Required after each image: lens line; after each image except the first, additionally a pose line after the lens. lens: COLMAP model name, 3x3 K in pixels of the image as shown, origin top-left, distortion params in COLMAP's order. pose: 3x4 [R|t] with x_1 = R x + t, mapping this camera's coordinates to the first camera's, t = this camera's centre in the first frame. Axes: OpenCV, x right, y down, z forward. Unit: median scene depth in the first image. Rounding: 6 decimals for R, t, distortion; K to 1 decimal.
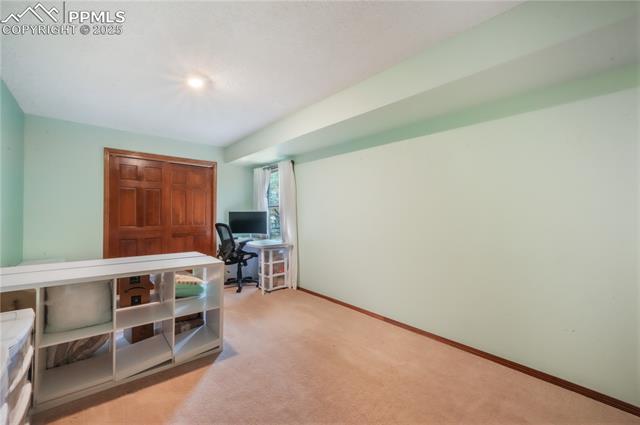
lens RADIAL K [[257.3, 0, 318.9], [0, 257.3, 212.3], [0, 0, 1]] dist [0.003095, 0.000263]
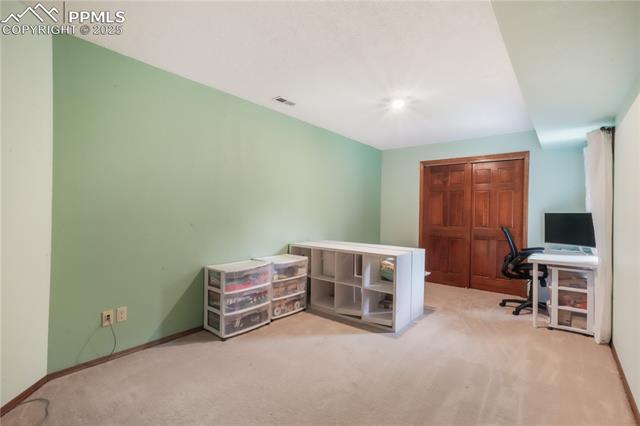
lens RADIAL K [[311.5, 0, 318.9], [0, 311.5, 212.7], [0, 0, 1]] dist [-0.000145, 0.000160]
pose [[0.169986, -0.000491, -0.985446, 0.510929], [-0.006674, 0.999976, -0.001649, 0.003456], [0.985424, 0.006857, 0.169979, 0.231624]]
